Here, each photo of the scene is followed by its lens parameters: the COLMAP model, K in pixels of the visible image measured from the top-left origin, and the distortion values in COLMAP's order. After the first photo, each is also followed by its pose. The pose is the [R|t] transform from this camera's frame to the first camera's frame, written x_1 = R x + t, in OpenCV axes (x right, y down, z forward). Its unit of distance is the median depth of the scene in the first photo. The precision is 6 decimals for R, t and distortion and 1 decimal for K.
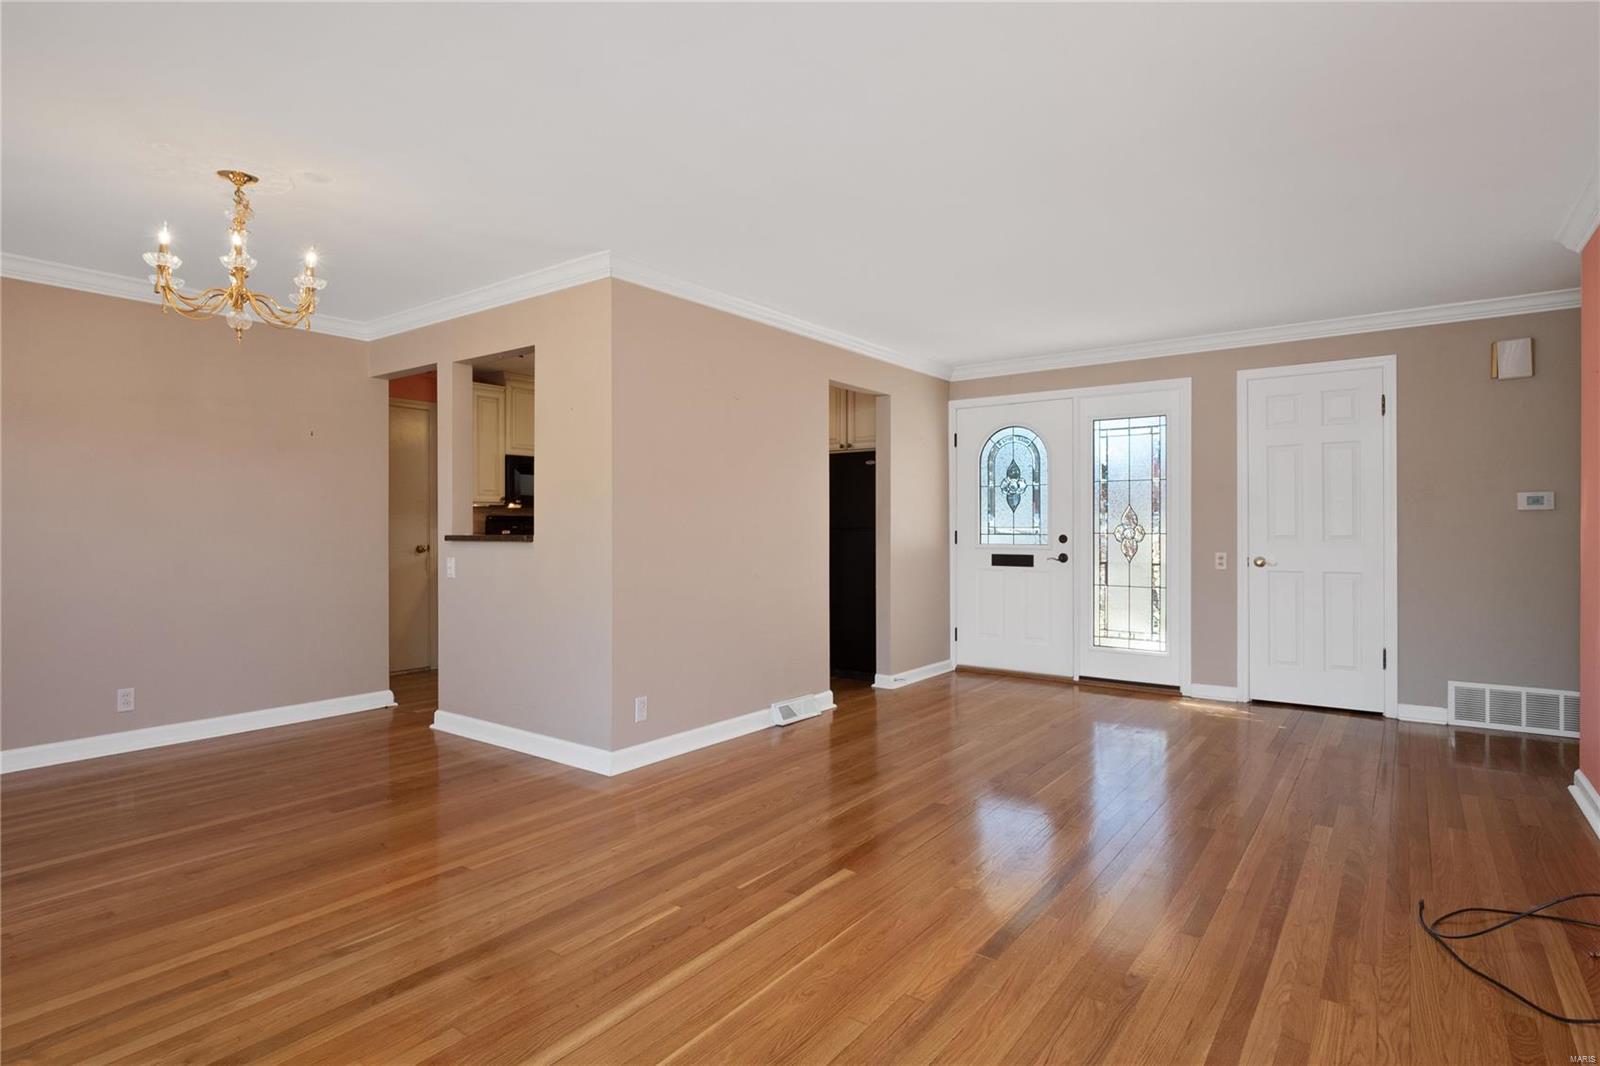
lens RADIAL K [[827.3, 0, 793.9], [0, 827.3, 527.2], [0, 0, 1]] dist [-0.006972, 0.000935]
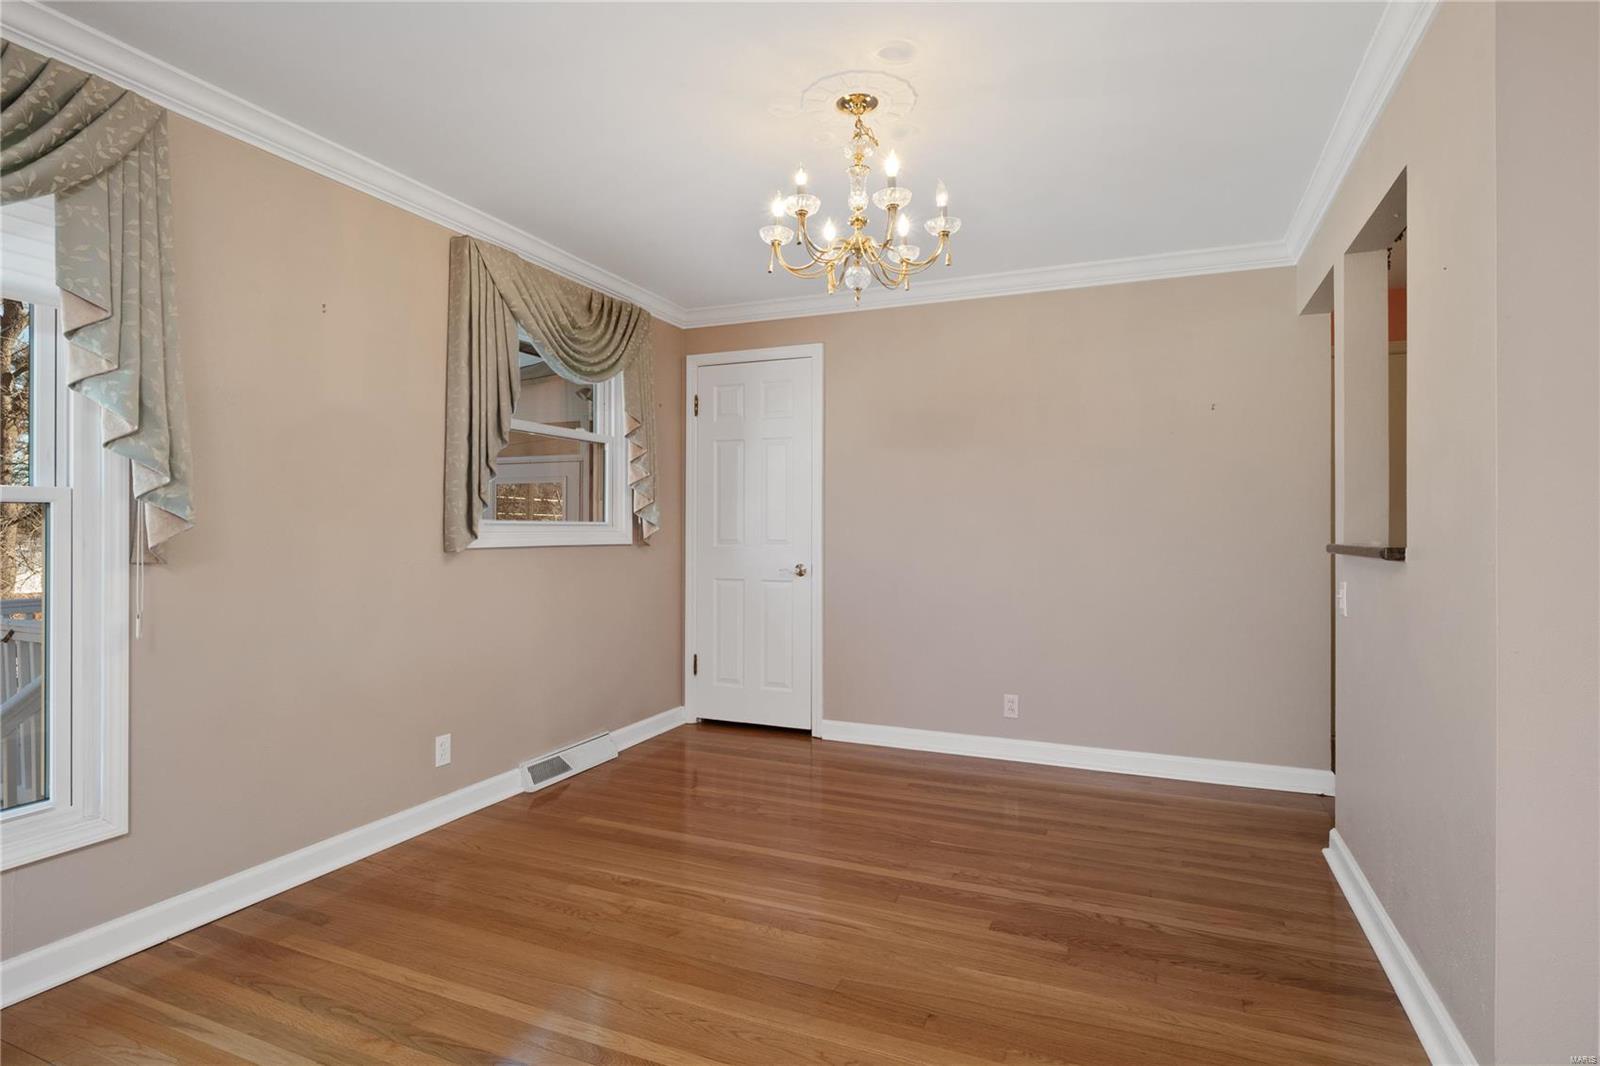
lens RADIAL K [[827.3, 0, 803.5], [0, 827.3, 525.3], [0, 0, 1]] dist [-0.006972, 0.000935]
pose [[0.241329, 0.000992, -0.970443, 0.099164], [-0.009342, 0.999956, -0.001301, 0.000059], [0.970398, 0.009379, 0.241328, 0.693864]]
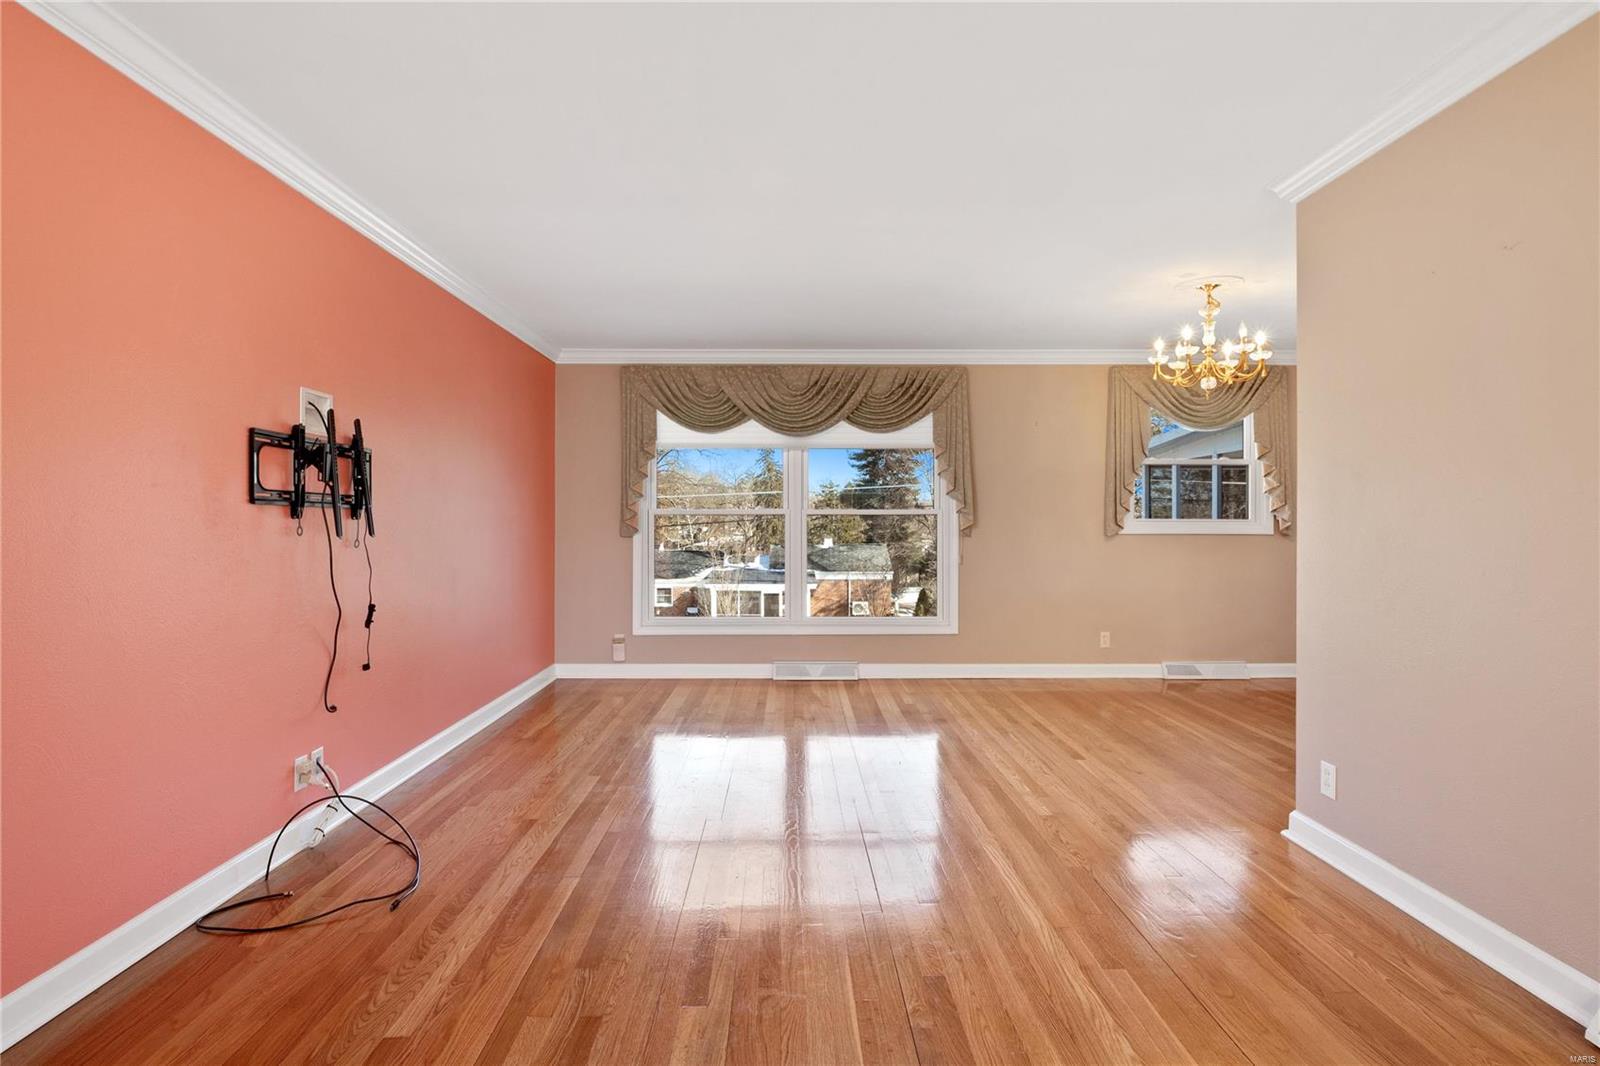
lens RADIAL K [[827.3, 0, 793.6], [0, 827.3, 529.2], [0, 0, 1]] dist [-0.006972, 0.000935]
pose [[-0.793832, 0.007852, -0.608087, 0.761997], [-0.000442, 0.999909, 0.013489, -0.005360], [0.608137, 0.010977, -0.793756, 1.606408]]
